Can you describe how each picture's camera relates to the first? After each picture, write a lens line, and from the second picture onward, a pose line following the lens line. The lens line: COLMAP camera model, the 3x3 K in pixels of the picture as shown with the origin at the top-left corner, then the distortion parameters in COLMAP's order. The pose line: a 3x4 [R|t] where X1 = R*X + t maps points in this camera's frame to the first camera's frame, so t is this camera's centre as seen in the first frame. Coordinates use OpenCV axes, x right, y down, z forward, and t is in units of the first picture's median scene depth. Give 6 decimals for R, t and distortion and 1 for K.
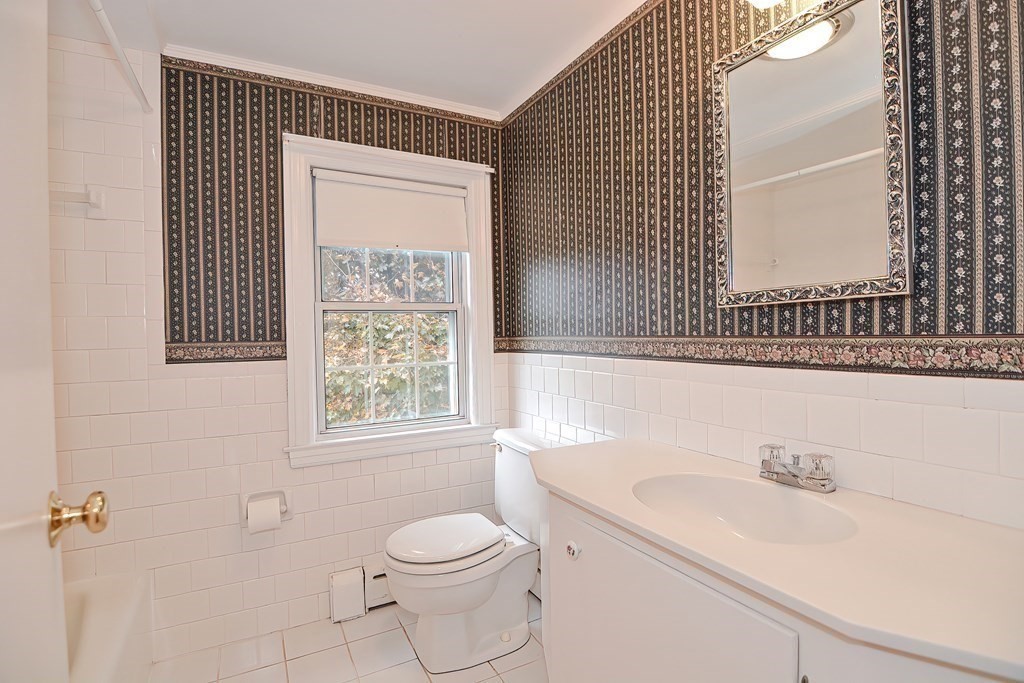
lens RADIAL K [[495.4, 0, 506.9], [0, 495.4, 339.4], [0, 0, 1]] dist [-0.005924, -0.009378]
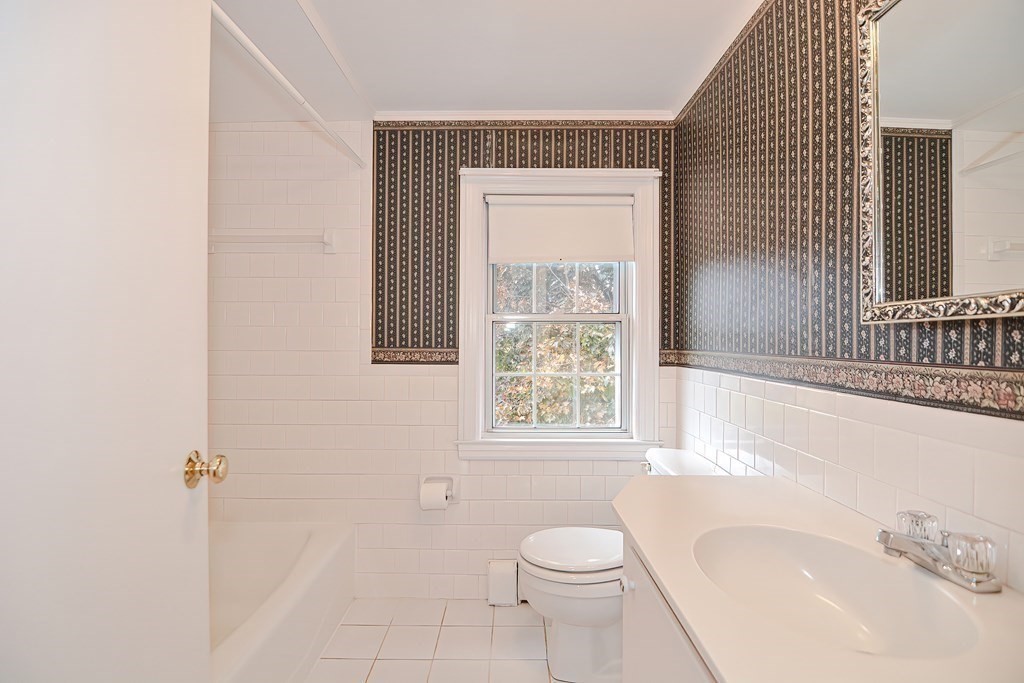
lens RADIAL K [[495.4, 0, 508.0], [0, 495.4, 339.5], [0, 0, 1]] dist [-0.005924, -0.009378]
pose [[0.881042, 0.020129, -0.472610, 0.242732], [-0.025200, 0.999673, -0.004400, -0.018398], [0.472366, 0.015787, 0.881261, 0.045812]]
